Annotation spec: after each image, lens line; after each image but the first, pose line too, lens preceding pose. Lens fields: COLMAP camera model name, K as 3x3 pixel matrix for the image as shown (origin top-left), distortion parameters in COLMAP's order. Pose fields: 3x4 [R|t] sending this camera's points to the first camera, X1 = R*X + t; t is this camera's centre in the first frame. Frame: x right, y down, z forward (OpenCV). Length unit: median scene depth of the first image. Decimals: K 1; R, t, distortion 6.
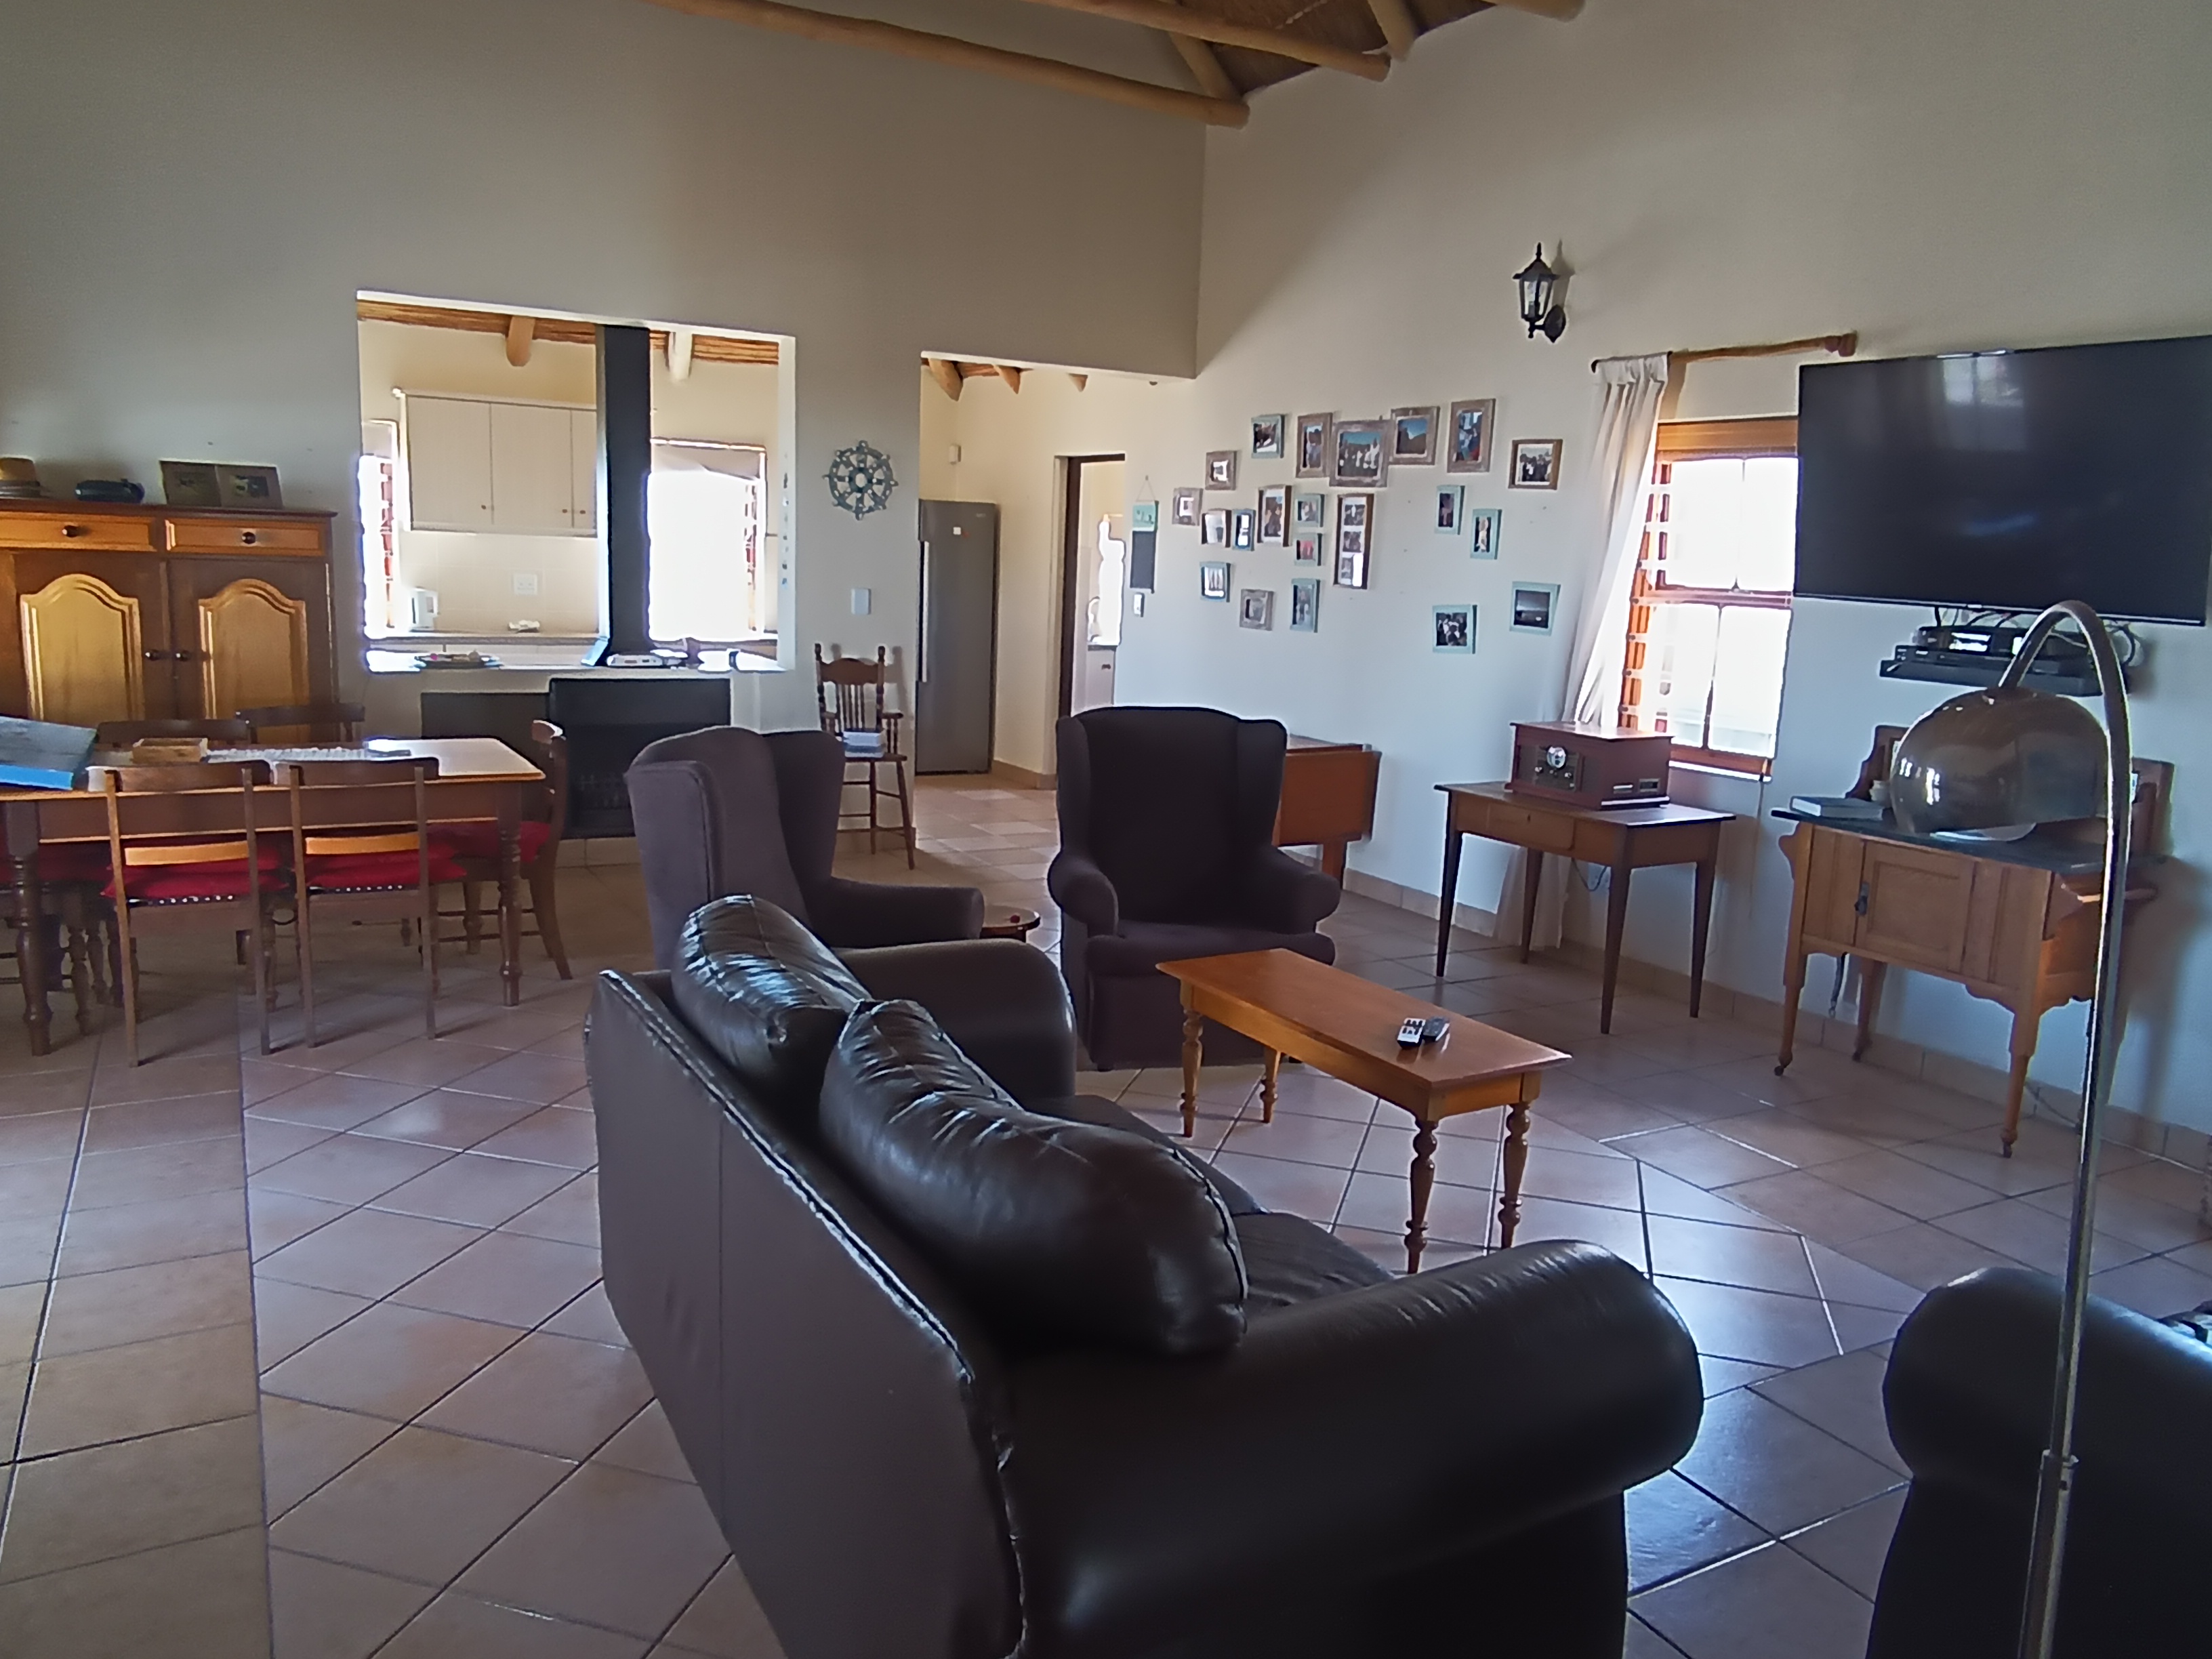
lens RADIAL K [[1595.9, 0, 1103.0], [0, 1595.9, 841.5], [0, 0, 1]] dist [0.008718, -0.010928]
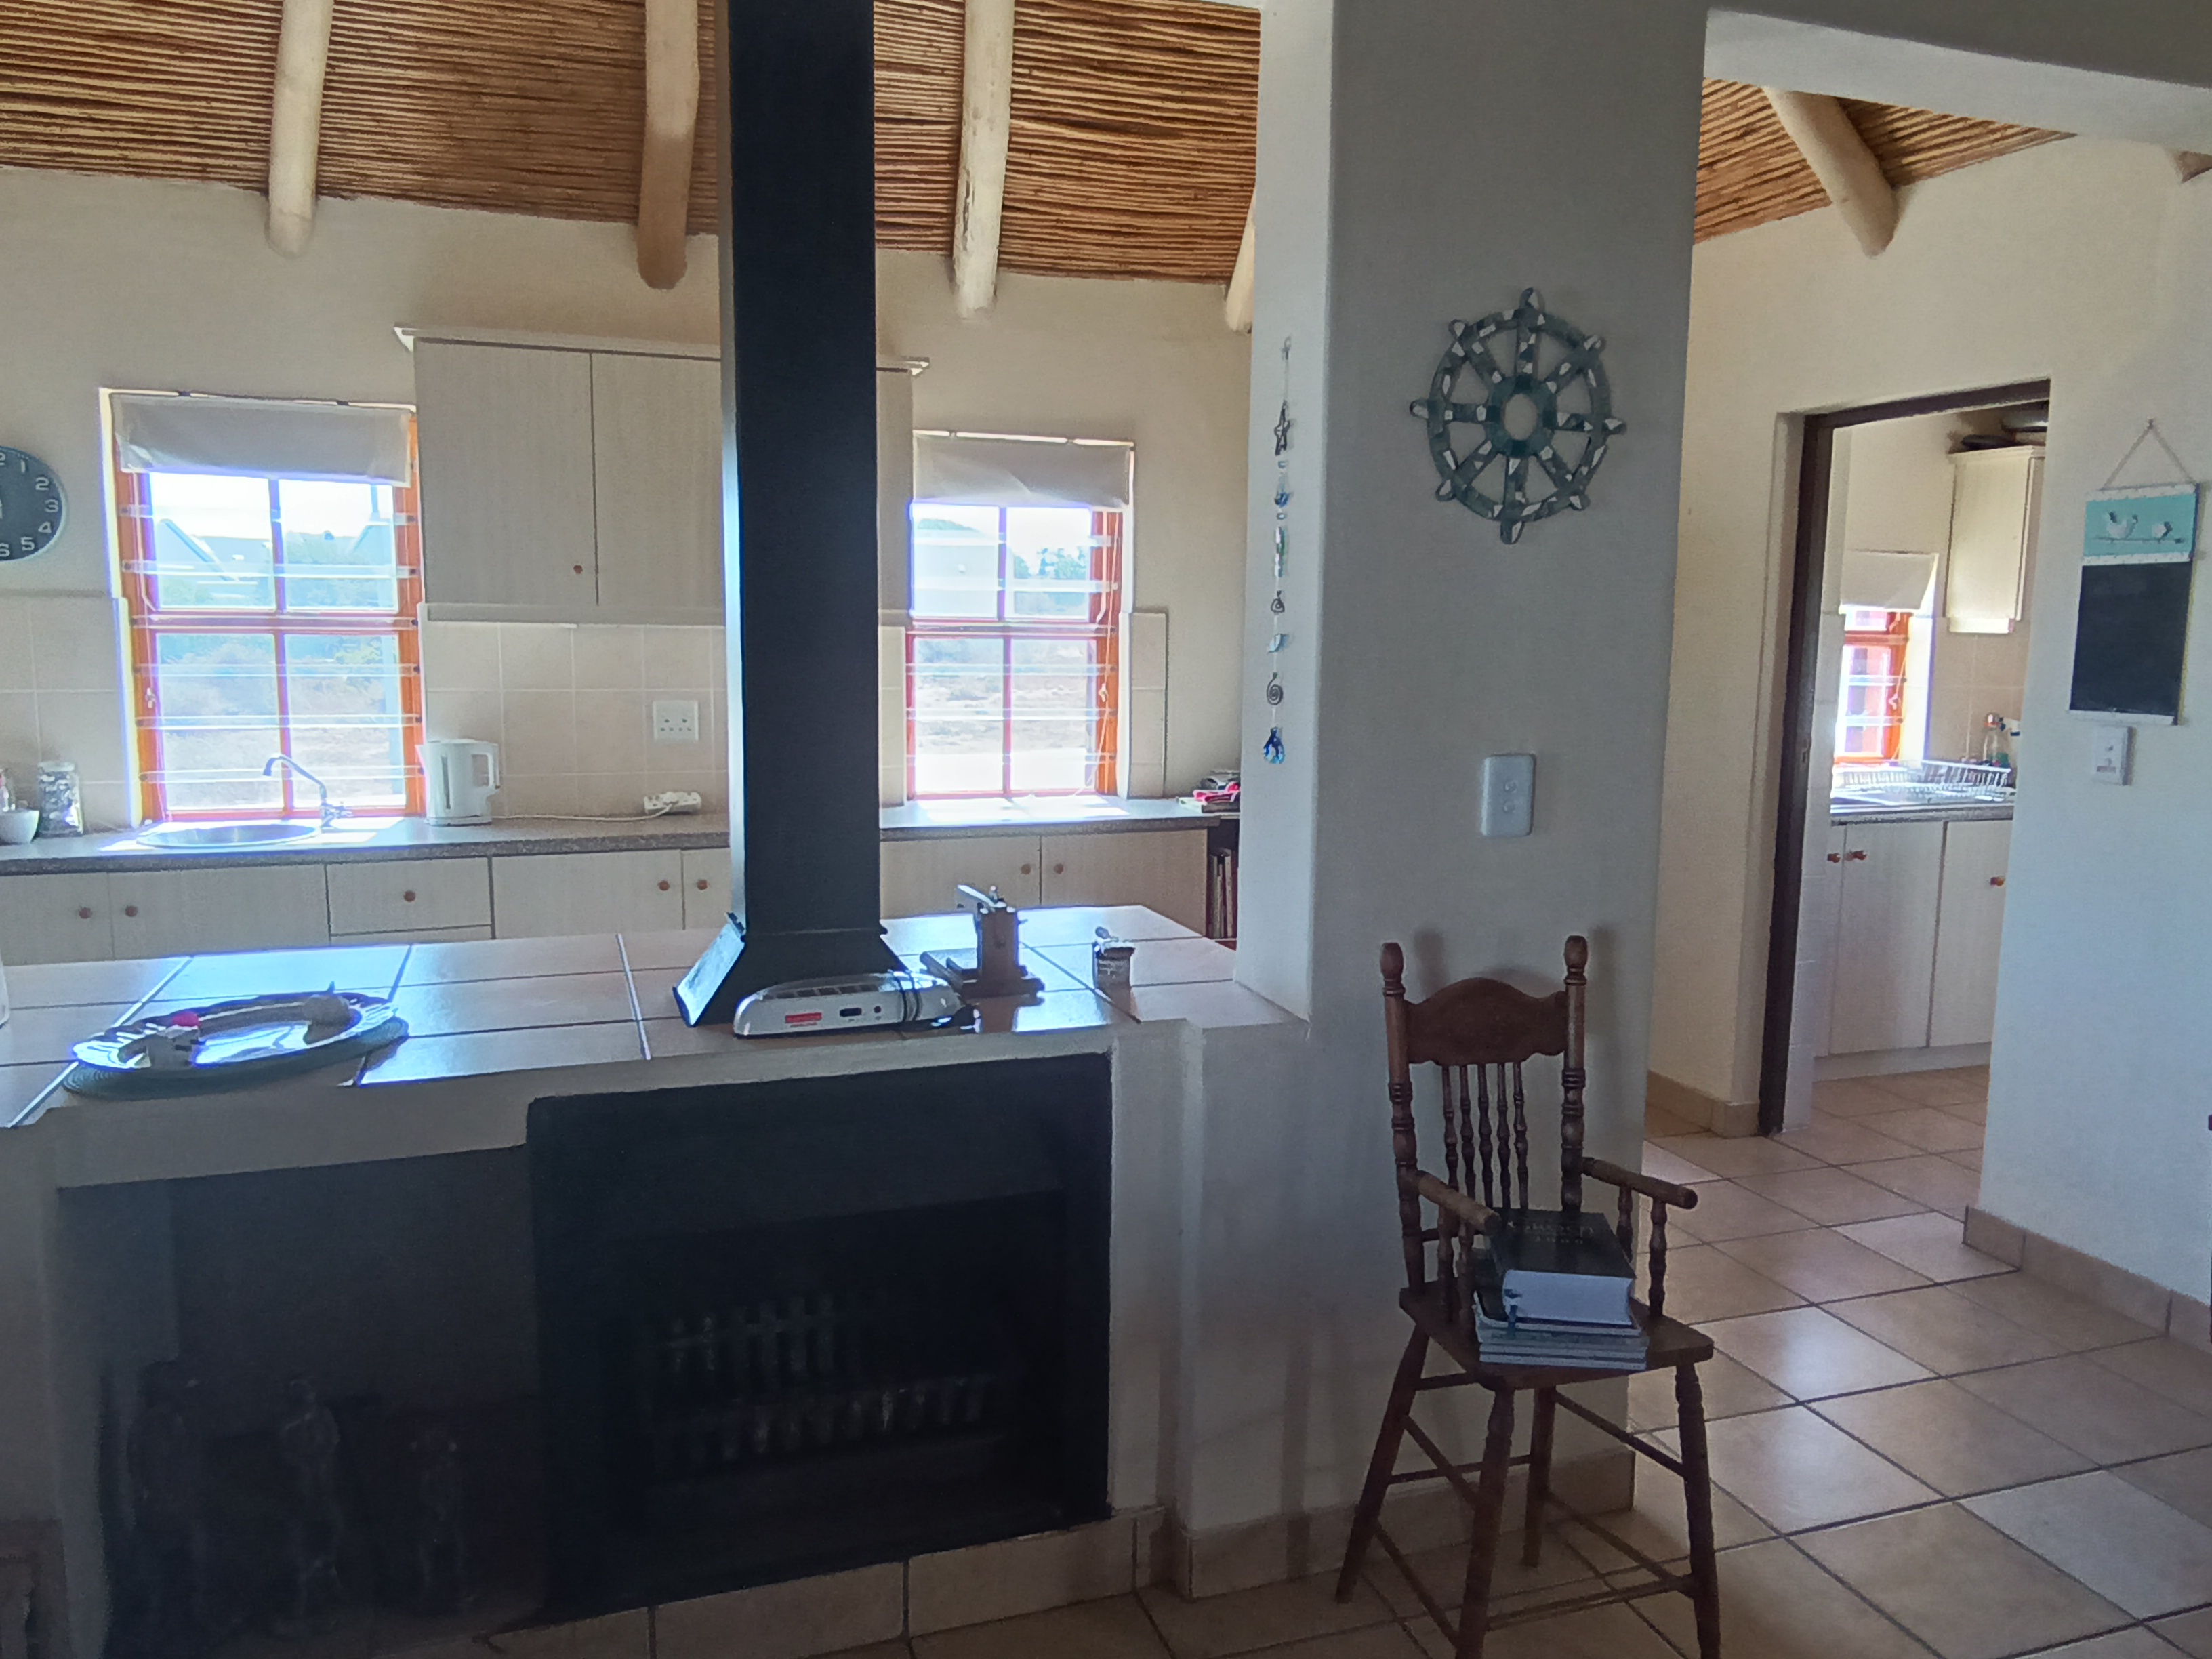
lens RADIAL K [[1595.9, 0, 1110.4], [0, 1595.9, 839.4], [0, 0, 1]] dist [0.008718, -0.010928]
pose [[0.983927, -0.005304, -0.178492, -0.175827], [-0.003305, 0.998847, -0.047901, -0.128326], [0.178540, 0.047721, 0.982775, 0.682415]]
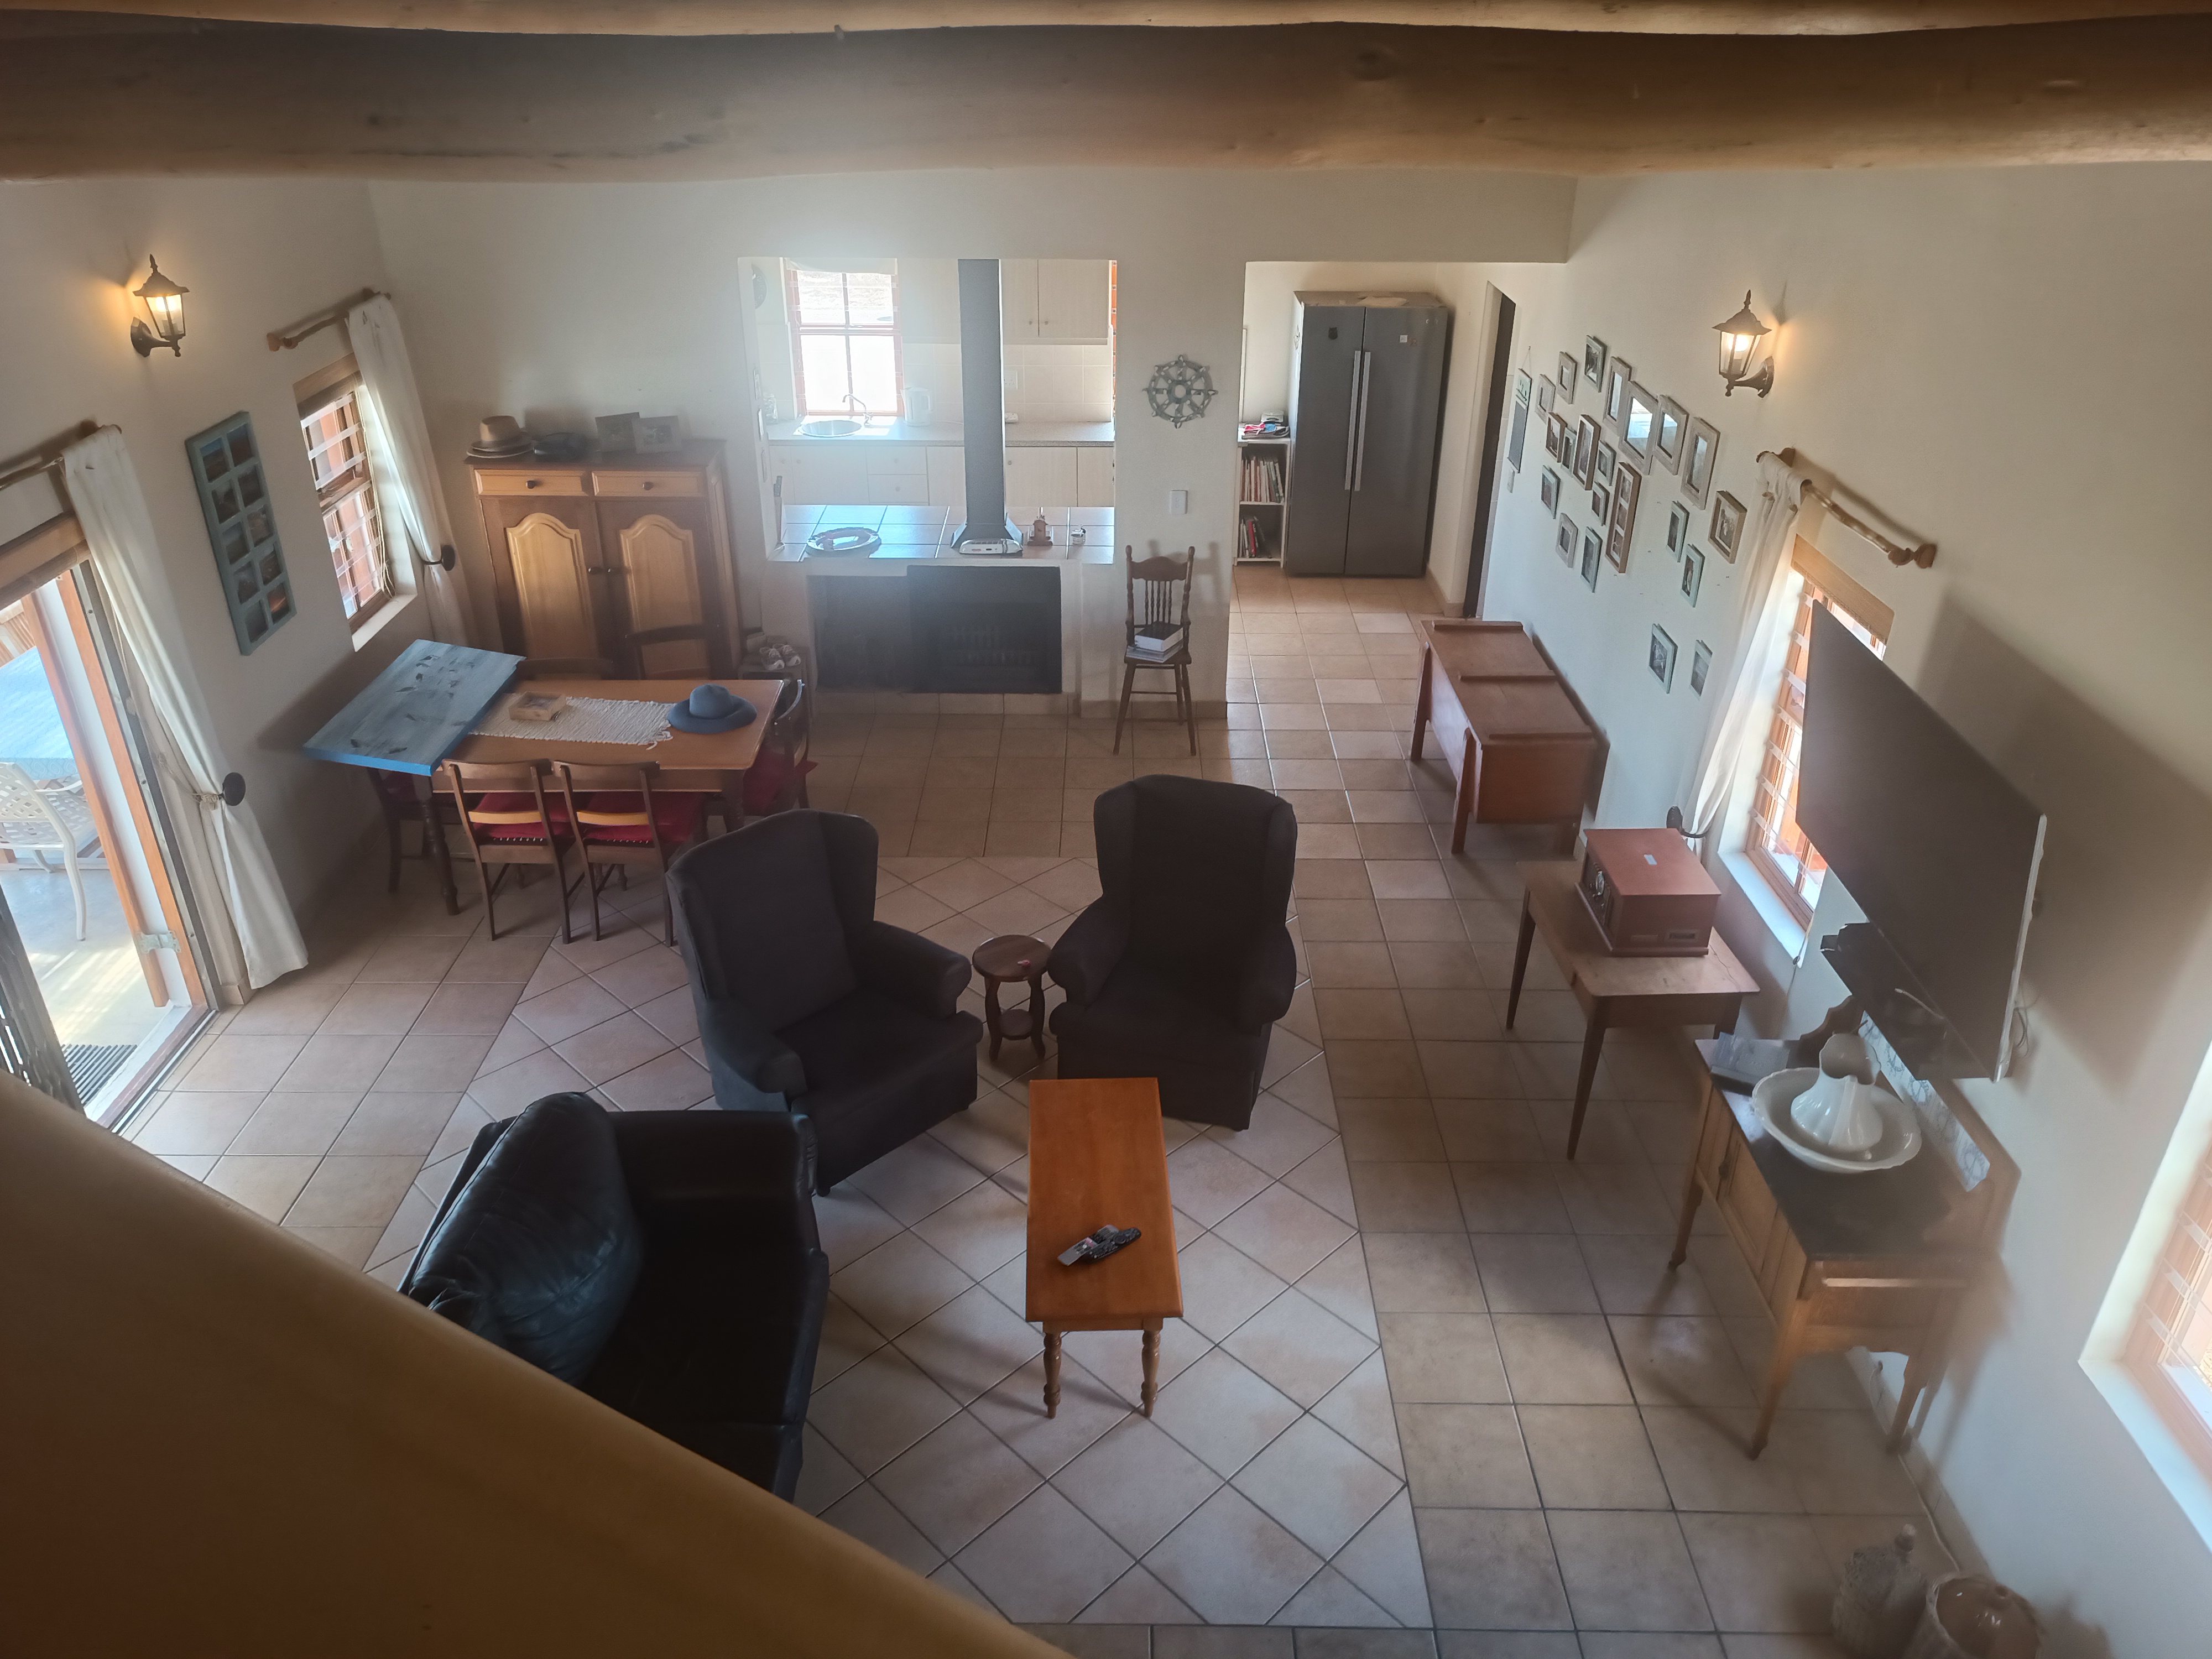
lens RADIAL K [[1593.7, 0, 1117.3], [0, 1593.7, 829.3], [0, 0, 1]] dist [0.021786, -0.000828]
pose [[0.876088, 0.201632, -0.437966, 0.334137], [-0.059988, 0.946884, 0.315932, -0.283953], [0.478405, -0.250511, 0.841649, 0.018470]]
